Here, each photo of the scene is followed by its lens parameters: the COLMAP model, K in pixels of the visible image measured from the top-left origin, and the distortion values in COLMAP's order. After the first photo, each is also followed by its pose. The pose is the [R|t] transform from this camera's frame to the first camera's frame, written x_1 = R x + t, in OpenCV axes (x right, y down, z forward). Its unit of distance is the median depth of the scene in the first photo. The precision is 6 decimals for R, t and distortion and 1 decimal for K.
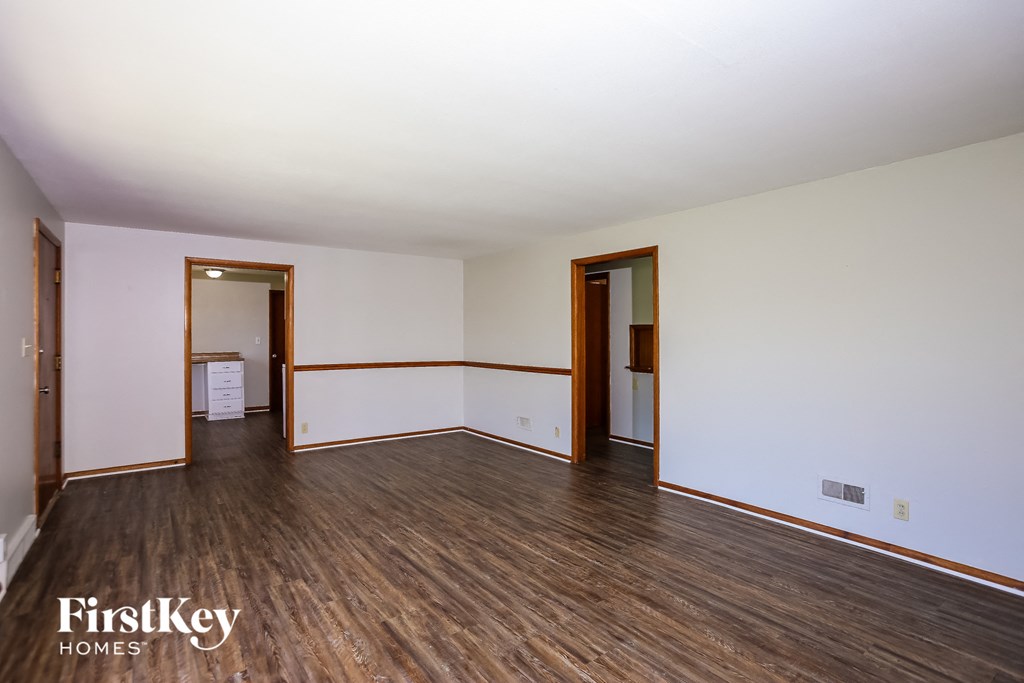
lens RADIAL K [[494.3, 0, 512.8], [0, 494.3, 334.5], [0, 0, 1]] dist [0.004306, 0.000588]
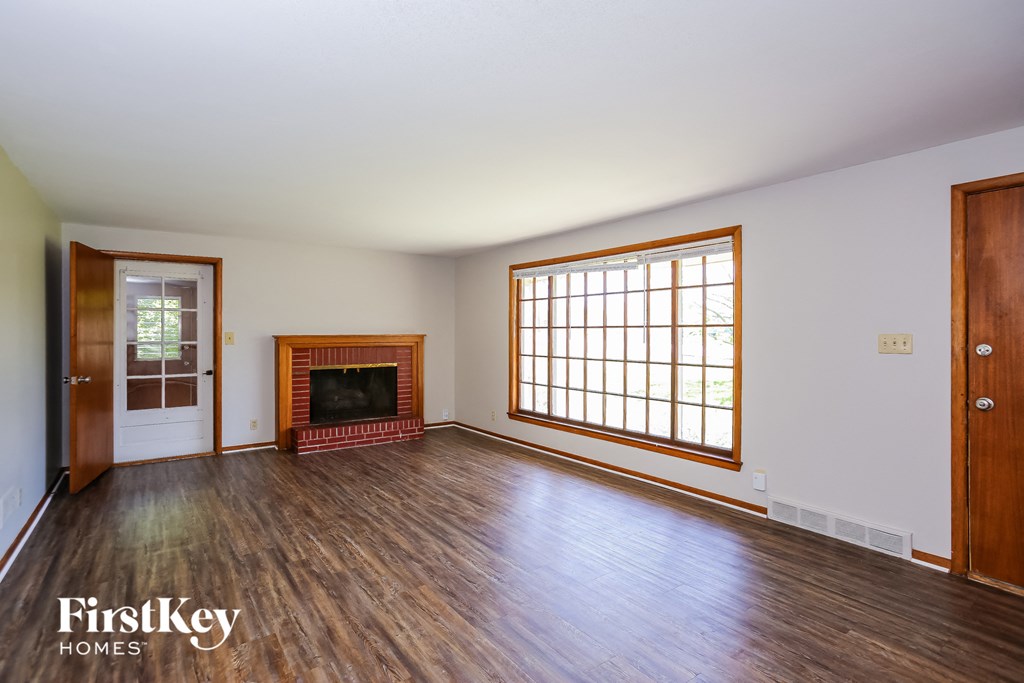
lens RADIAL K [[494.3, 0, 505.5], [0, 494.3, 337.4], [0, 0, 1]] dist [0.004306, 0.000588]
pose [[-0.999867, 0.005514, 0.015316, -0.284386], [0.005645, 0.999947, 0.008570, 0.004087], [-0.015268, 0.008655, -0.999846, 2.084239]]
